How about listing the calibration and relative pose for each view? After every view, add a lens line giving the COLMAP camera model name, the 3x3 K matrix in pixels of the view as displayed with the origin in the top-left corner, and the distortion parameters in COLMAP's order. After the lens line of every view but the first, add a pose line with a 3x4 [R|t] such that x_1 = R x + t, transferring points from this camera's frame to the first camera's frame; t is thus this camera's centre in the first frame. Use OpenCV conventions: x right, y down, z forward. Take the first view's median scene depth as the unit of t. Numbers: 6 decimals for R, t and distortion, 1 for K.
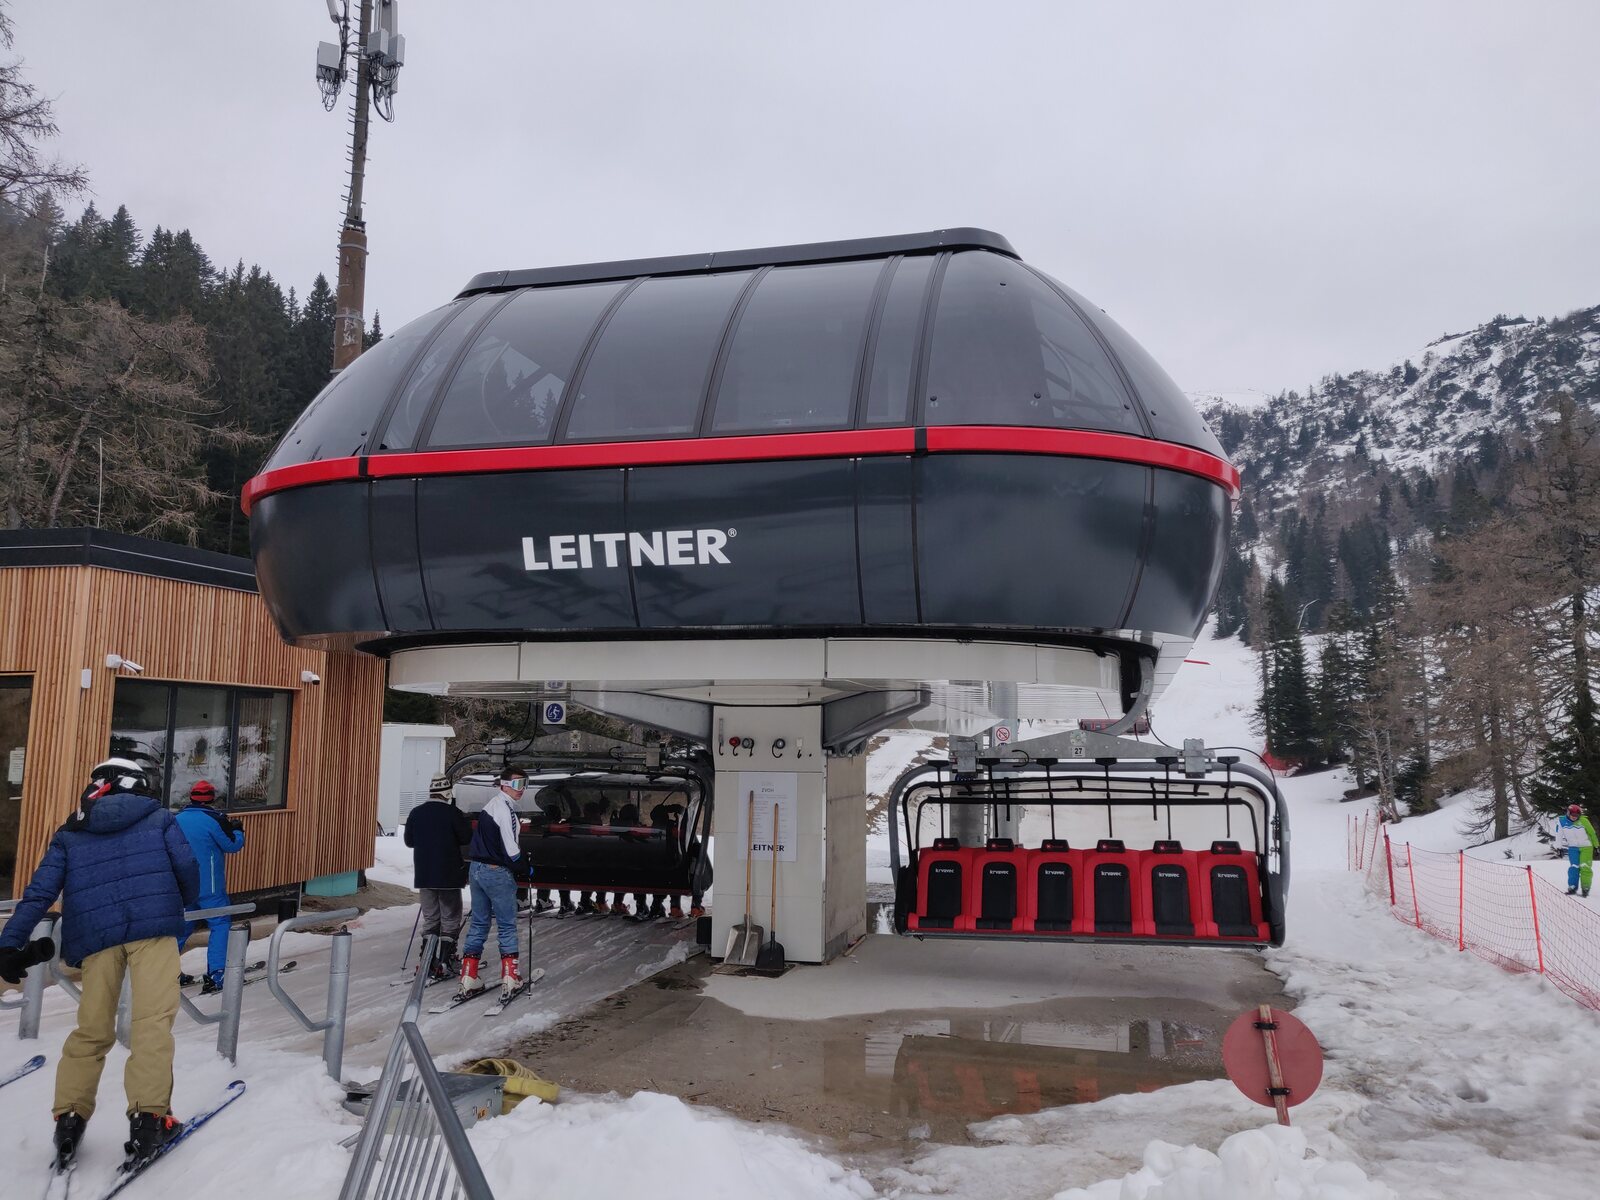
lens RADIAL K [[1181.2, 0, 781.7], [0, 1181.2, 593.4], [0, 0, 1]] dist [0.044792, 0.002372]
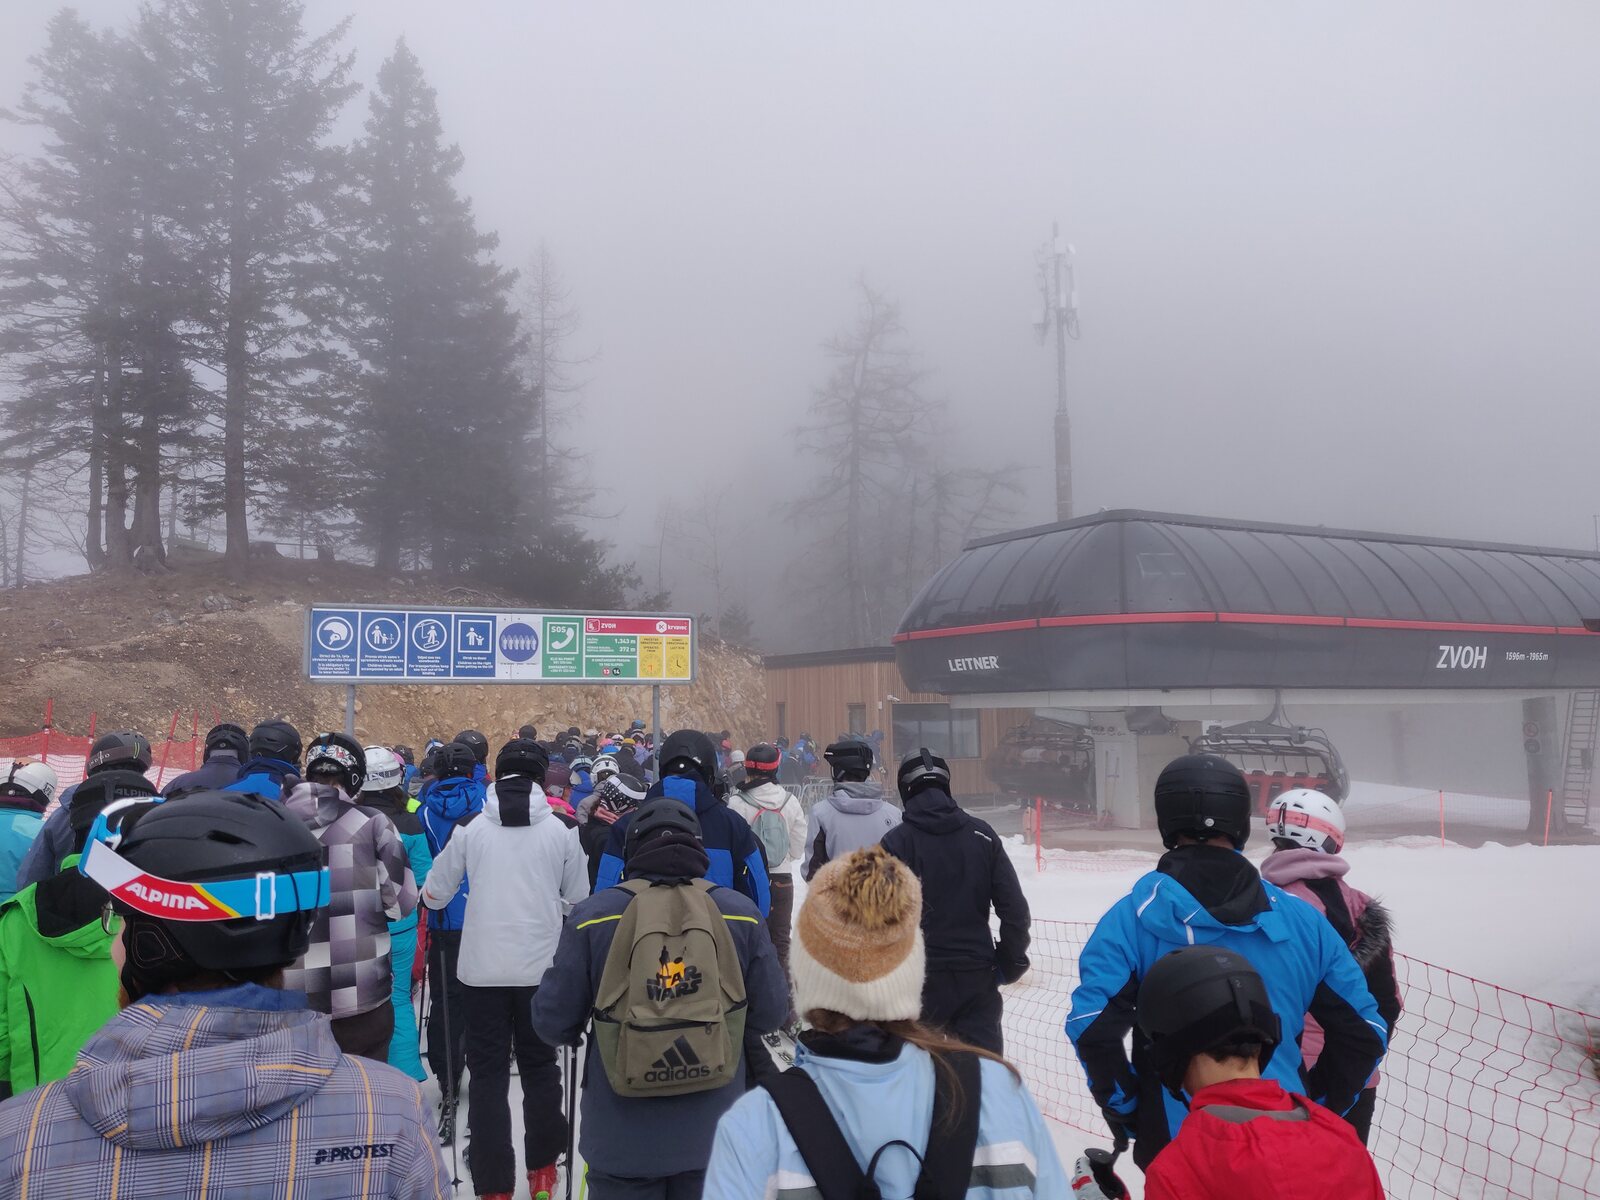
lens RADIAL K [[1243.6, 0, 790.9], [0, 1243.6, 537.0], [0, 0, 1]] dist [0.027129, -0.003798]
pose [[0.690824, -0.119264, -0.713119, 1.368889], [0.107391, 0.992287, -0.061919, -0.158028], [0.715003, -0.033807, 0.698304, -1.107780]]
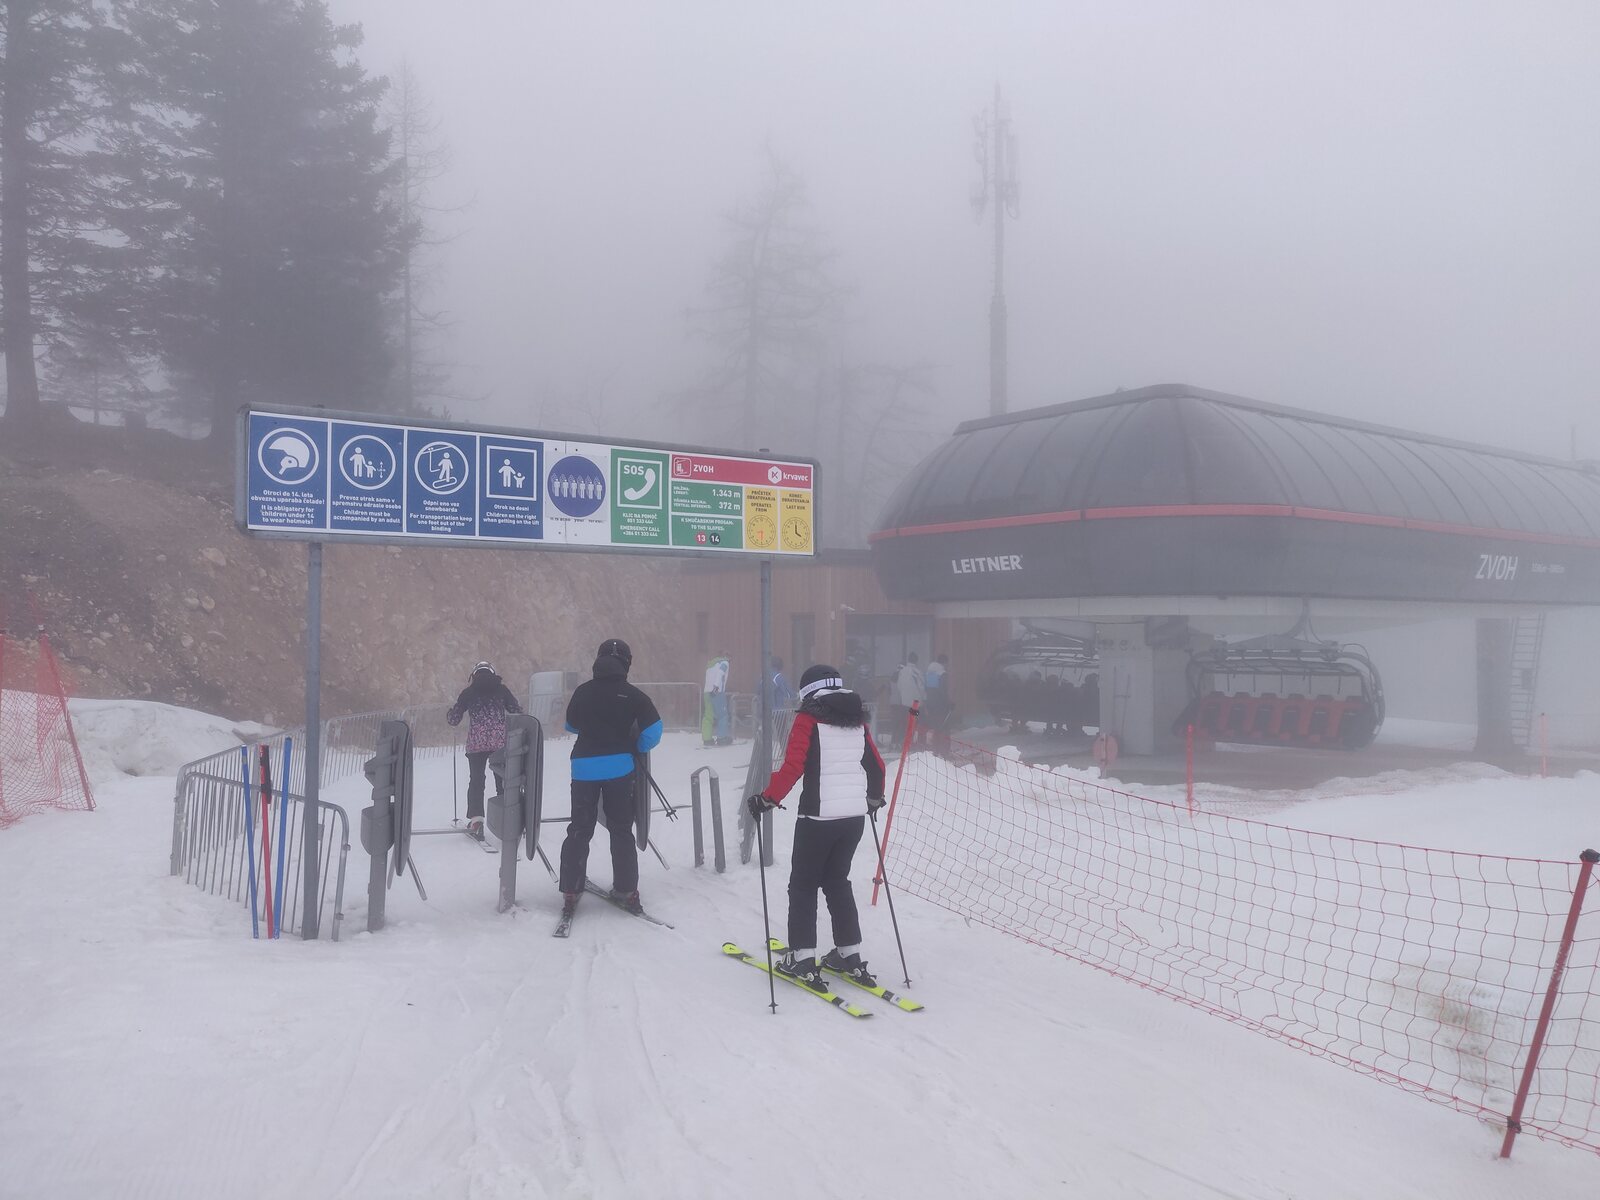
lens RADIAL K [[1247.3, 0, 795.6], [0, 1247.3, 564.1], [0, 0, 1]] dist [-0.006160, 0.062486]
pose [[0.796327, -0.044769, -0.603207, 0.852412], [0.083776, 0.995809, 0.036691, -0.127394], [0.599037, -0.079752, 0.796740, -0.984888]]
